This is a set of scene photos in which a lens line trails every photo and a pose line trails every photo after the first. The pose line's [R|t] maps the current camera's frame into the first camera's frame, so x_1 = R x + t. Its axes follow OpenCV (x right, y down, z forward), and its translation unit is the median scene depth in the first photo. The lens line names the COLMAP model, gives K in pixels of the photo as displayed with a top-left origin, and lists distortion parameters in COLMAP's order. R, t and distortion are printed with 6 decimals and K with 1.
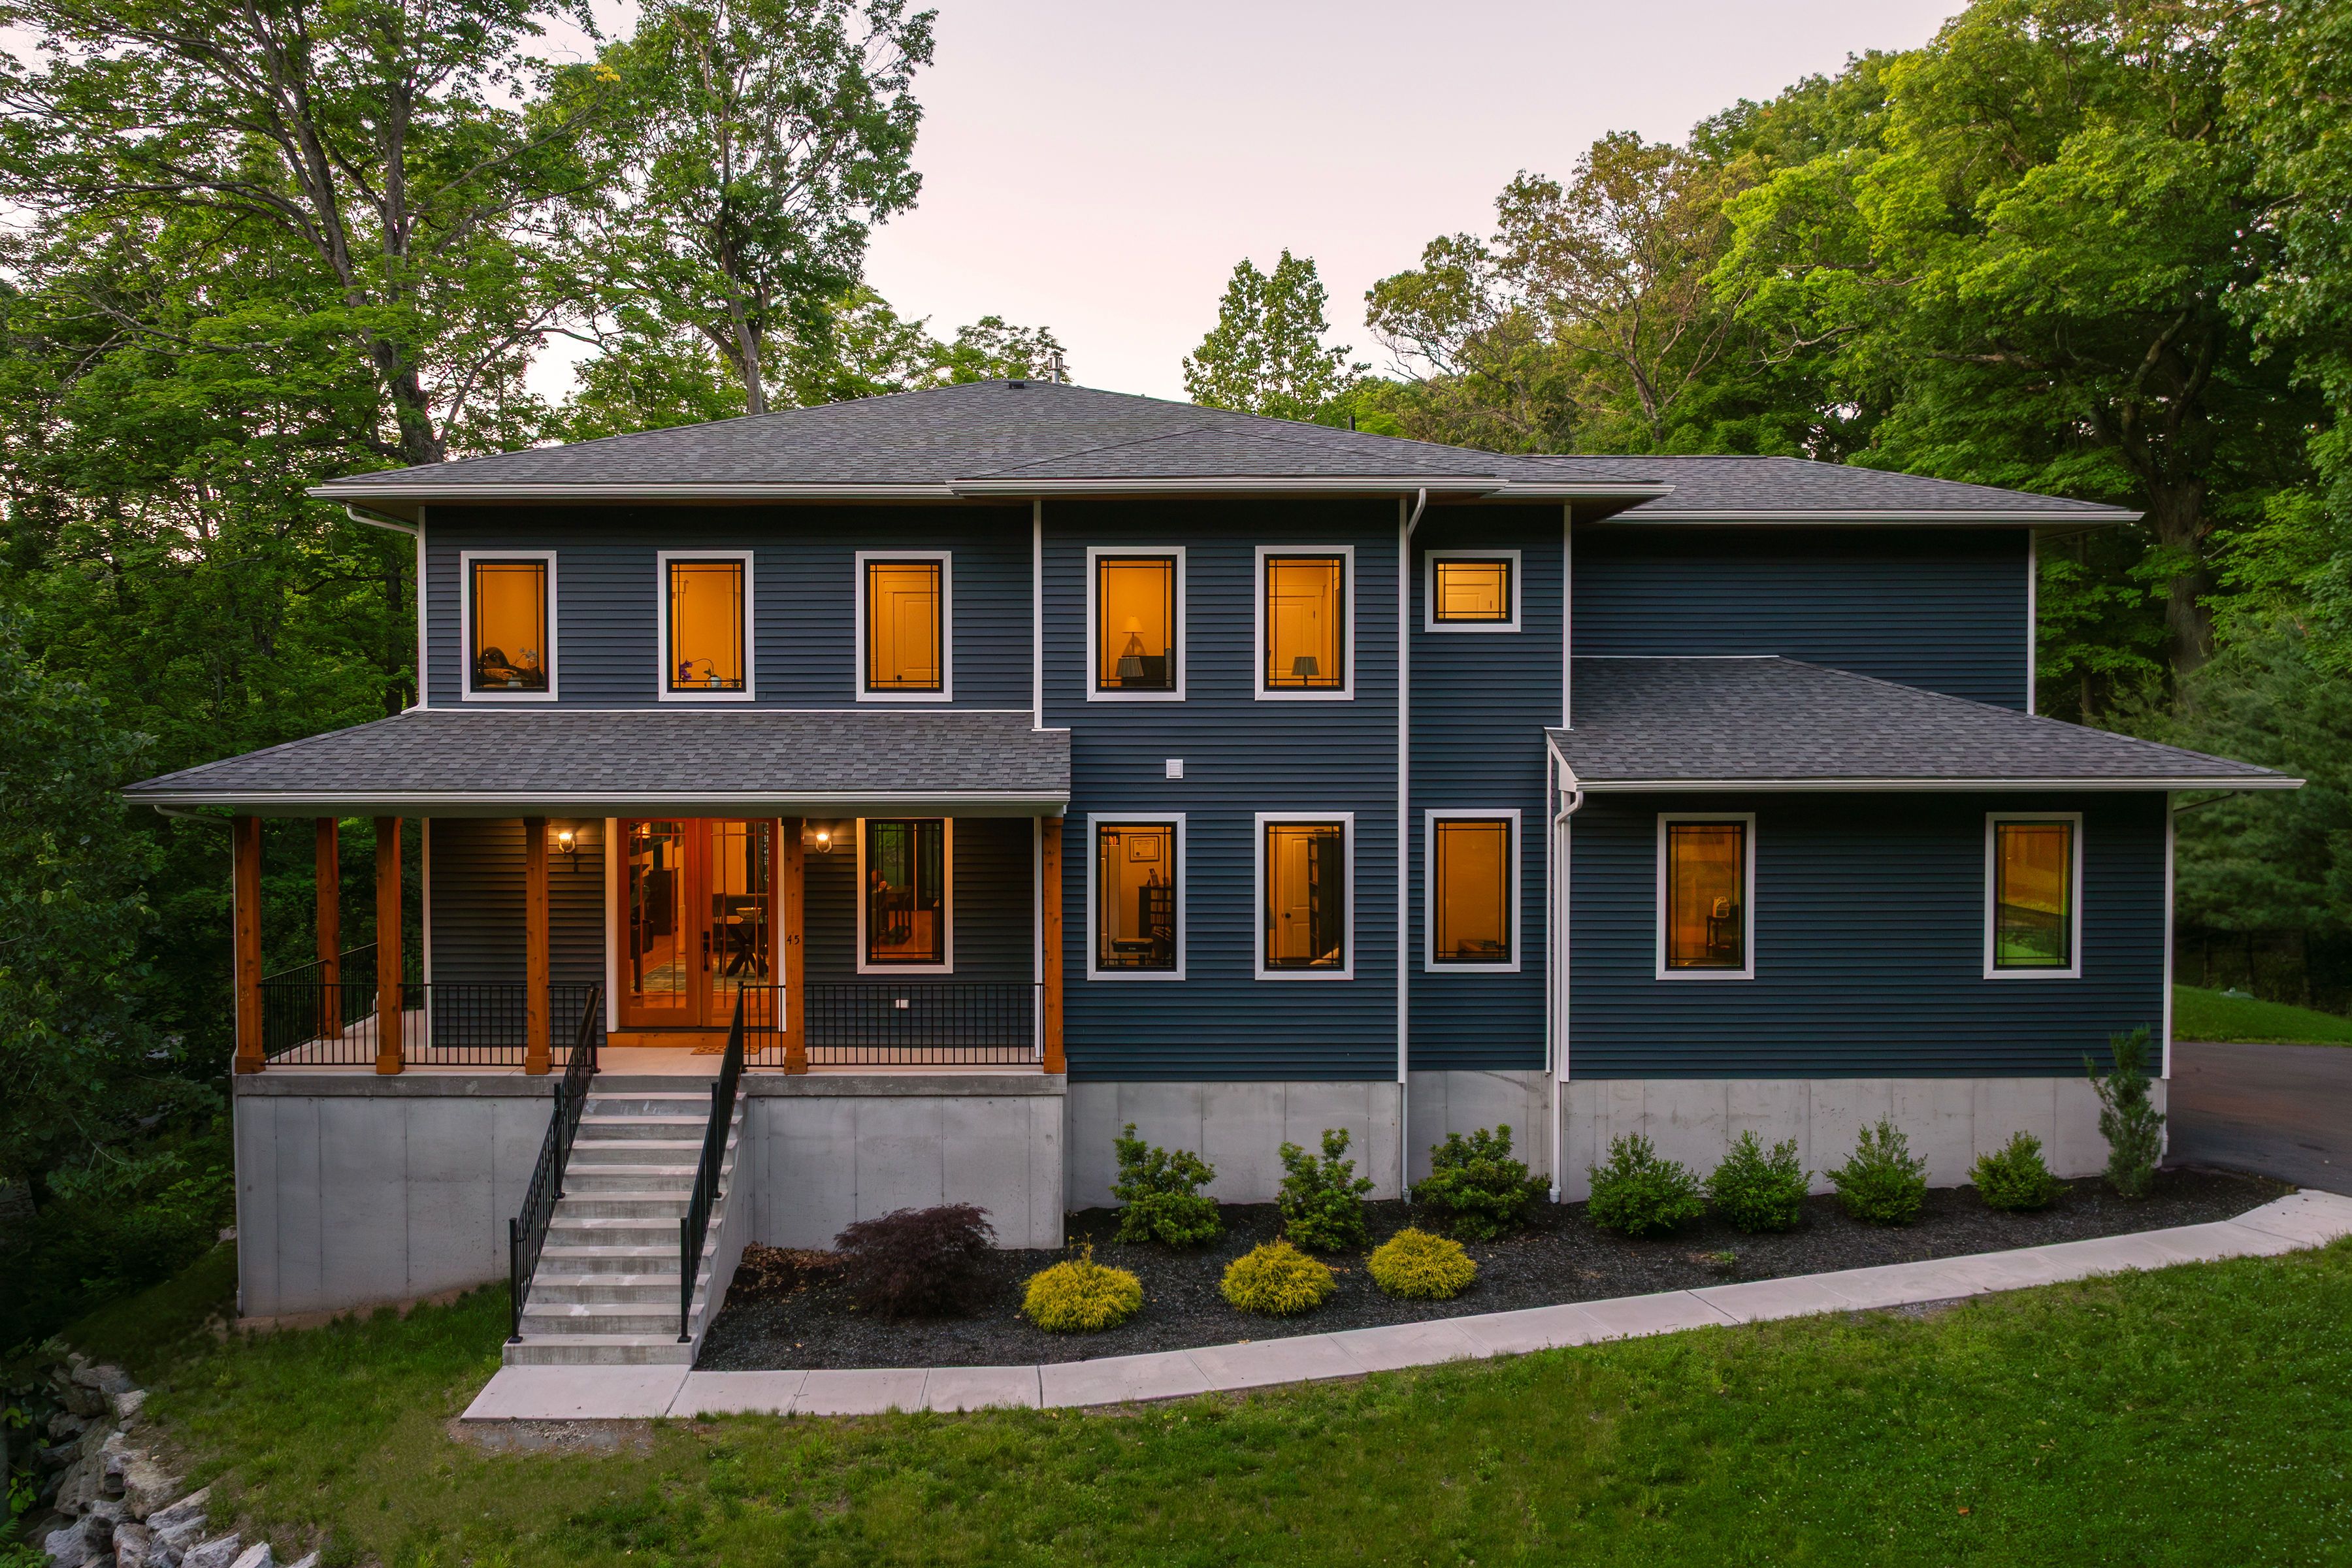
lens RADIAL K [[1767.6, 0, 1176.0], [0, 1767.6, 784.0], [0, 0, 1]] dist [0.004408, 0.001168]
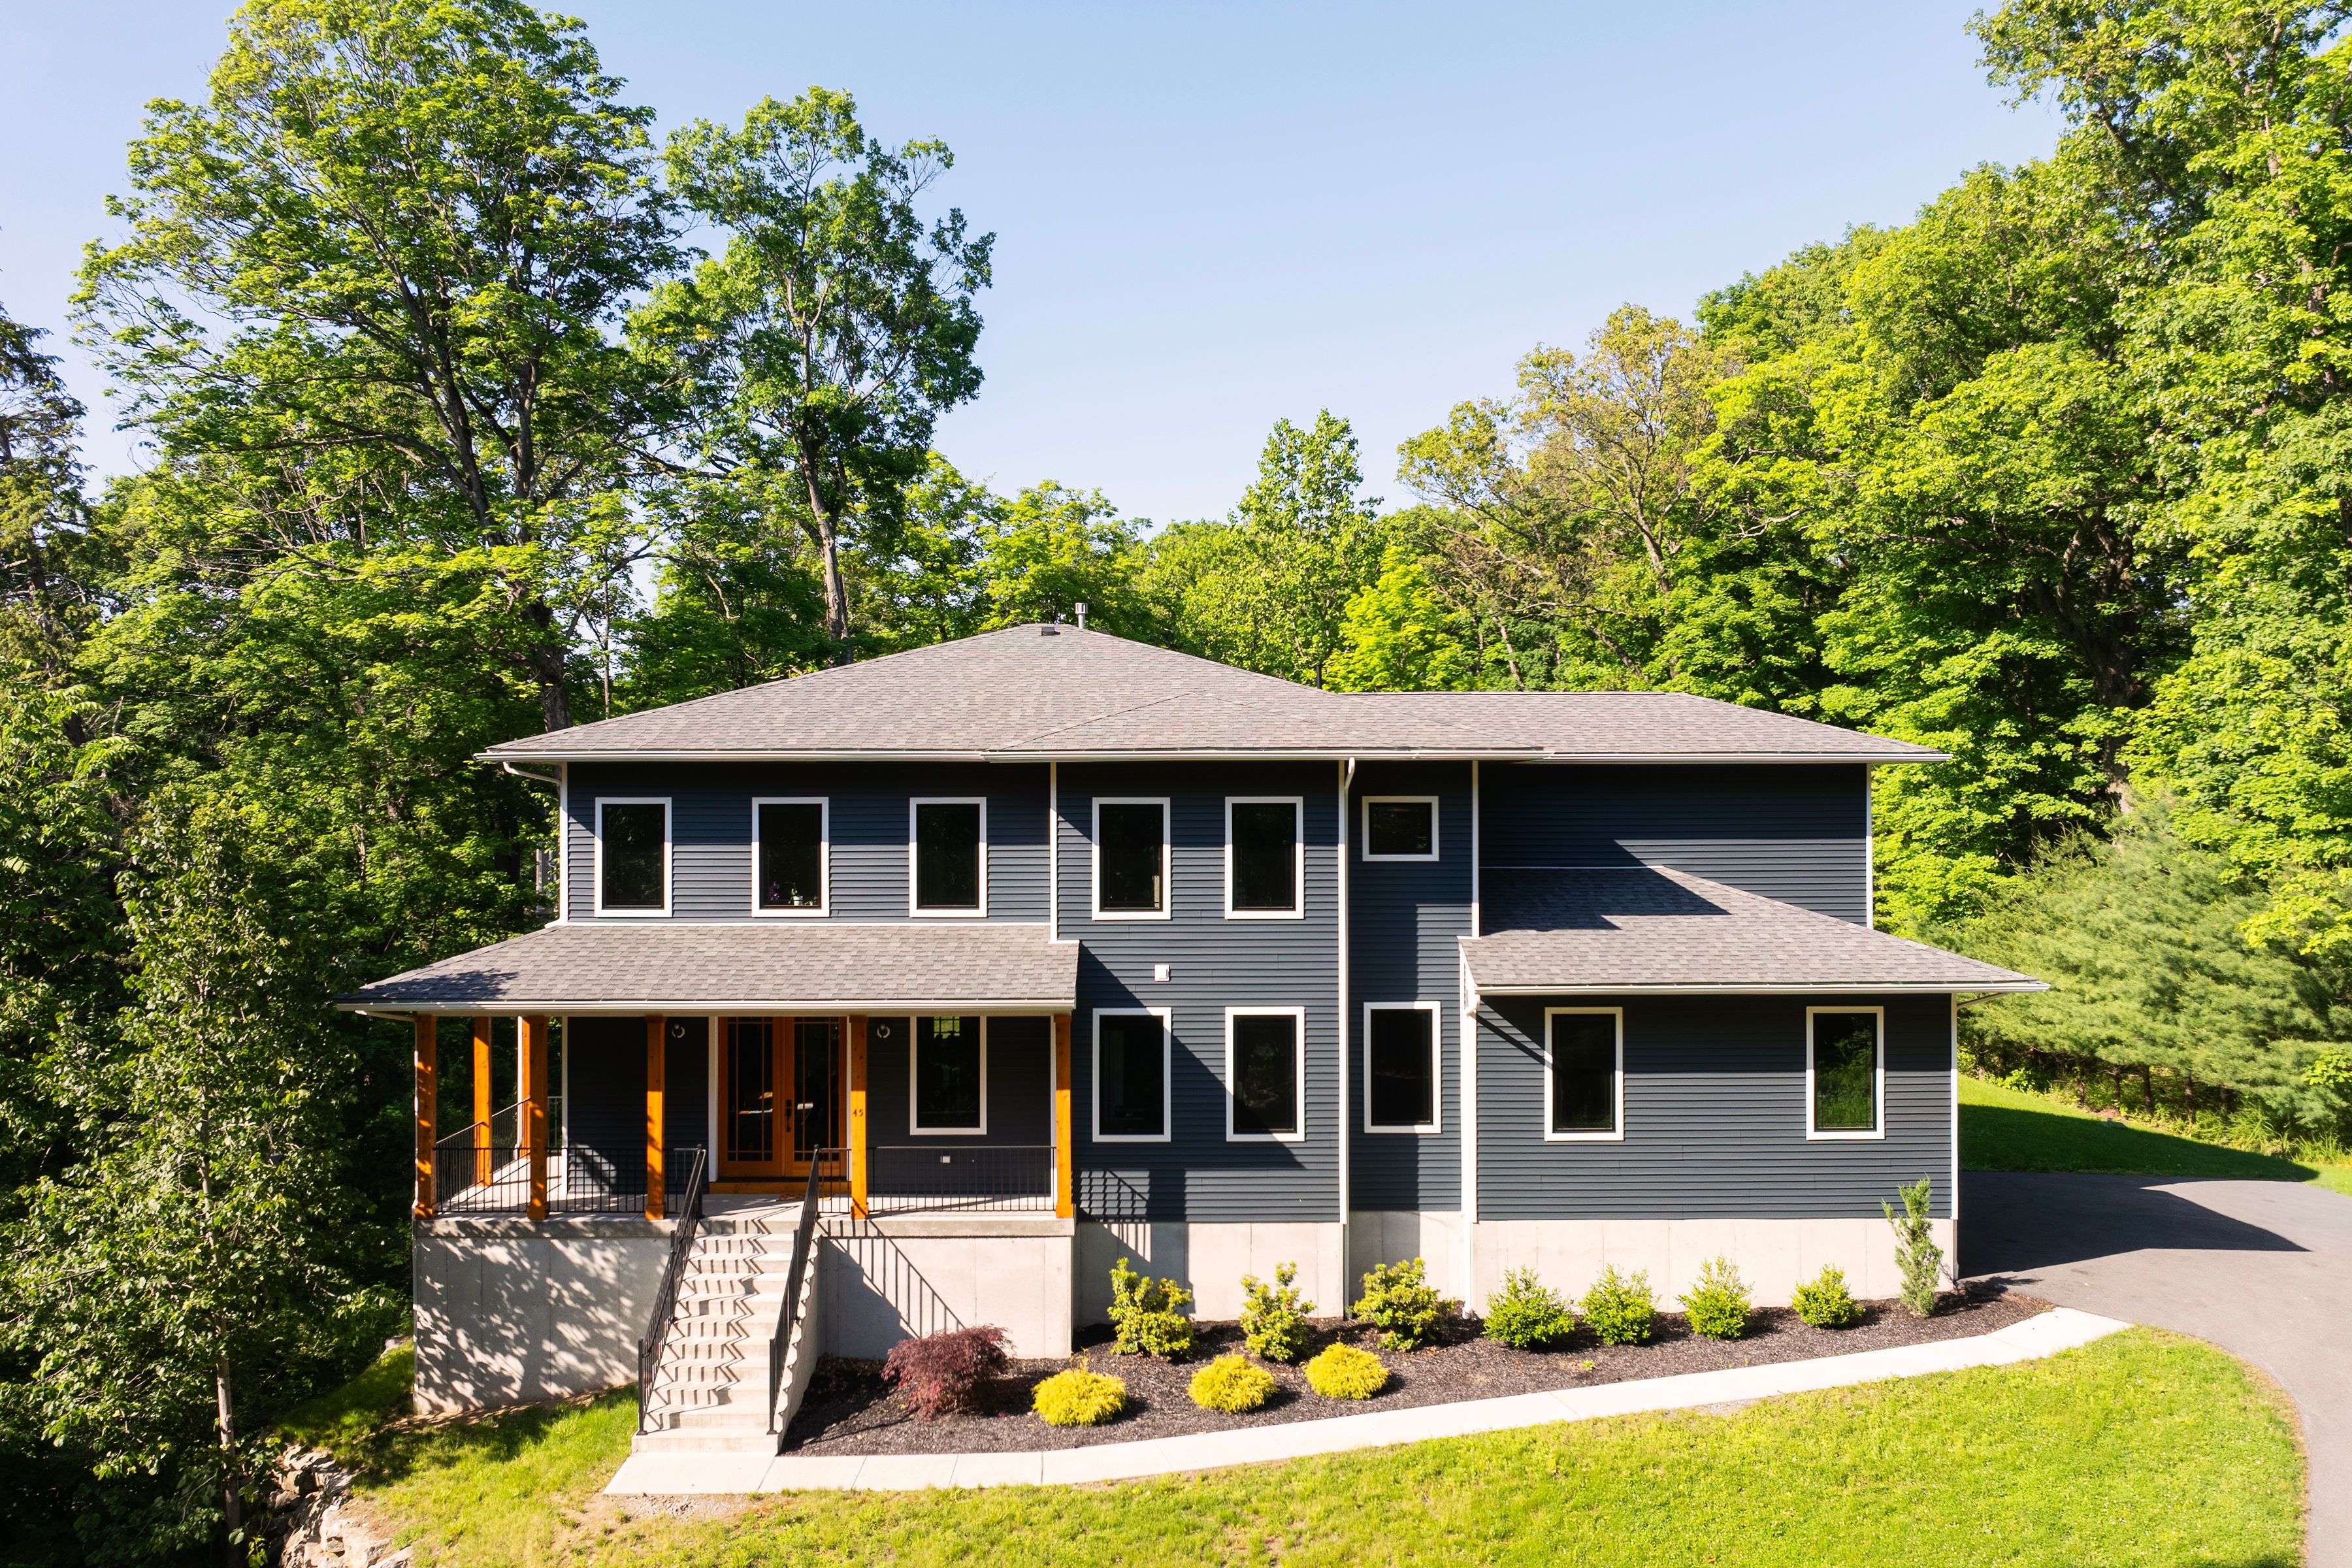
lens RADIAL K [[1845.8, 0, 1275.9], [0, 1845.8, 783.6], [0, 0, 1]] dist [0.005433, 0.005766]
pose [[0.999998, -0.001395, 0.001065, 0.079209], [0.001423, 0.999659, -0.026056, -0.109071], [-0.001028, 0.026058, 0.999660, -0.318526]]
